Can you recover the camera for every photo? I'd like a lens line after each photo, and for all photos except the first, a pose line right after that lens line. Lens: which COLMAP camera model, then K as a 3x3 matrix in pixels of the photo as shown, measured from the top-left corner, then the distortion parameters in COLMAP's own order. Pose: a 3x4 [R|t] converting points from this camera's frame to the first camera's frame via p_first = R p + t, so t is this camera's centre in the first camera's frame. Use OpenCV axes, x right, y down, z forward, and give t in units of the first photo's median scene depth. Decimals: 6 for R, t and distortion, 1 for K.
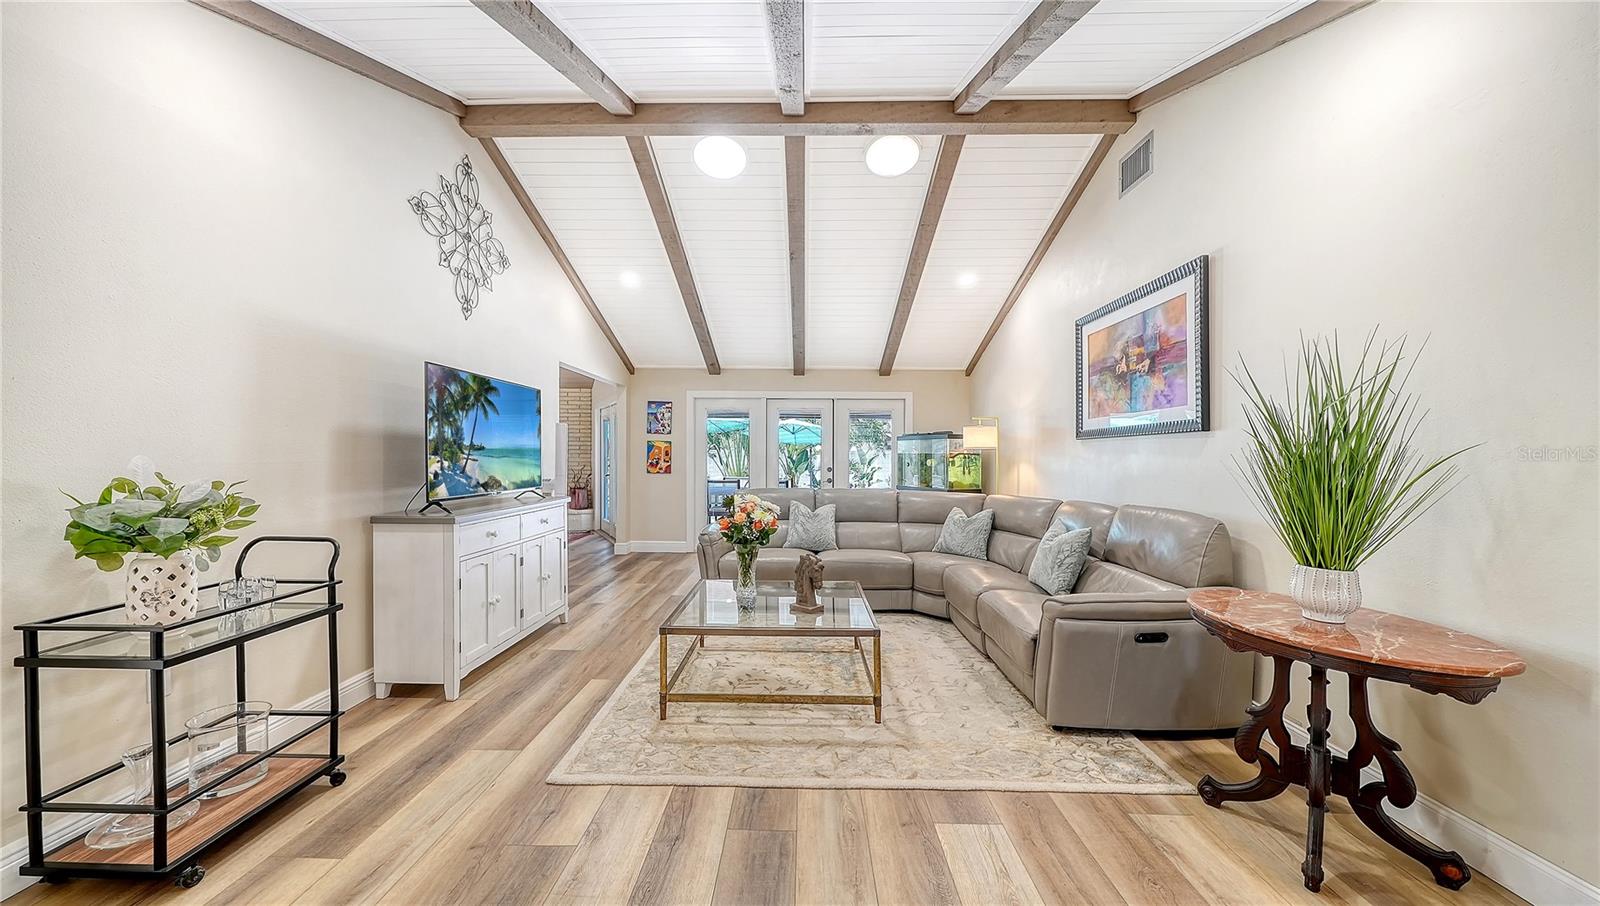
lens RADIAL K [[615.8, 0, 800.0], [0, 615.8, 453.0], [0, 0, 1]] dist [-0.005219, -0.000194]
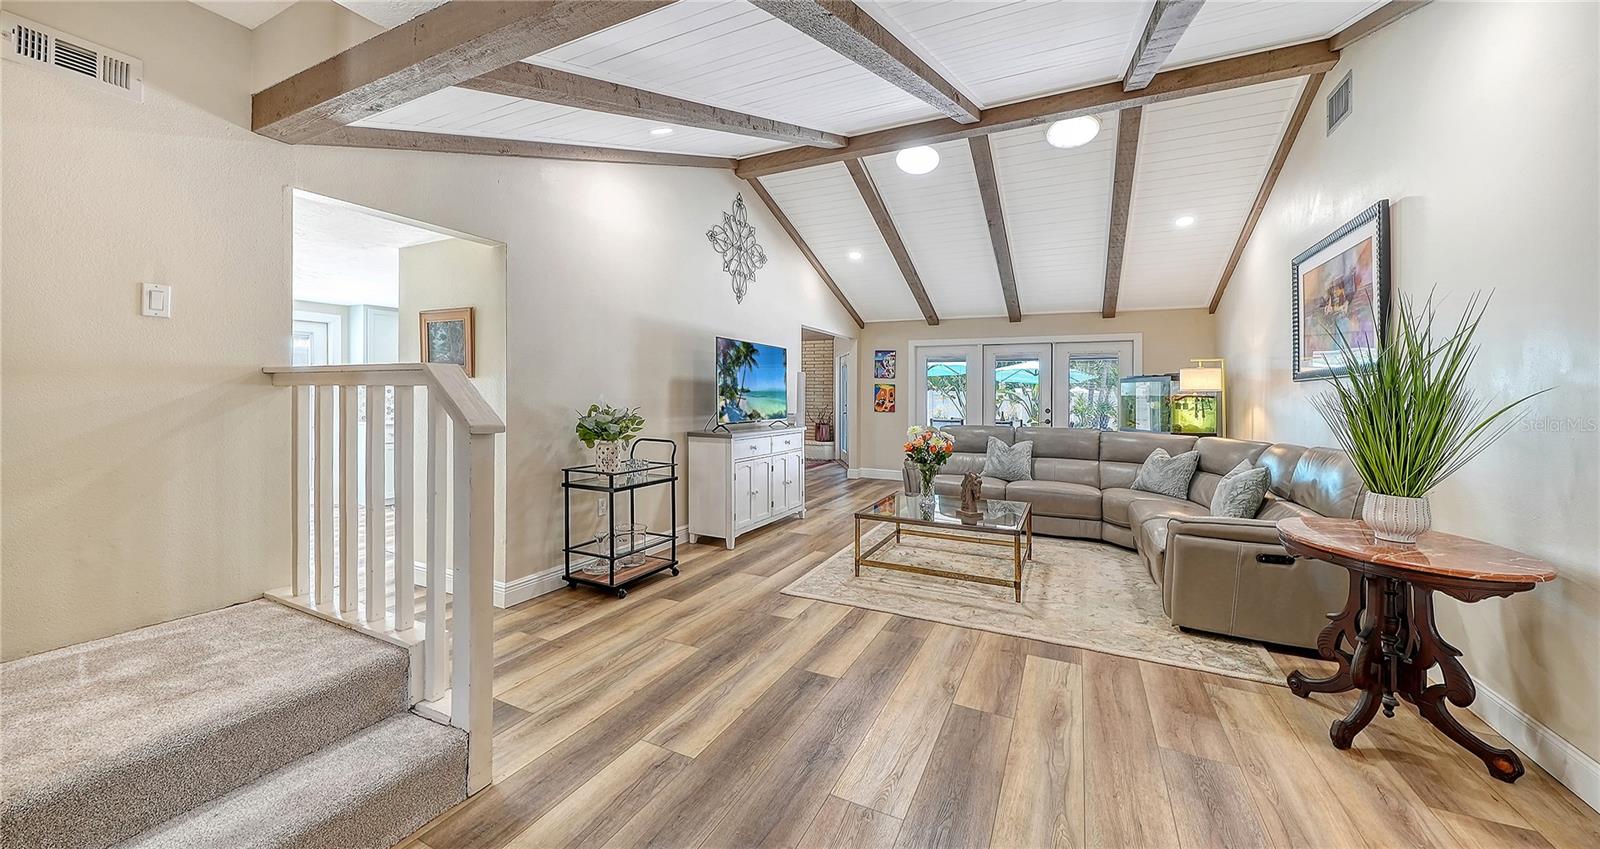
lens RADIAL K [[628.1, 0, 801.1], [0, 628.1, 395.2], [0, 0, 1]] dist [-0.000153, -0.000046]
pose [[0.920907, 0.003043, -0.389771, 0.187469], [-0.002961, 0.999995, 0.000812, 0.001641], [0.389772, 0.000406, 0.920911, -0.339818]]
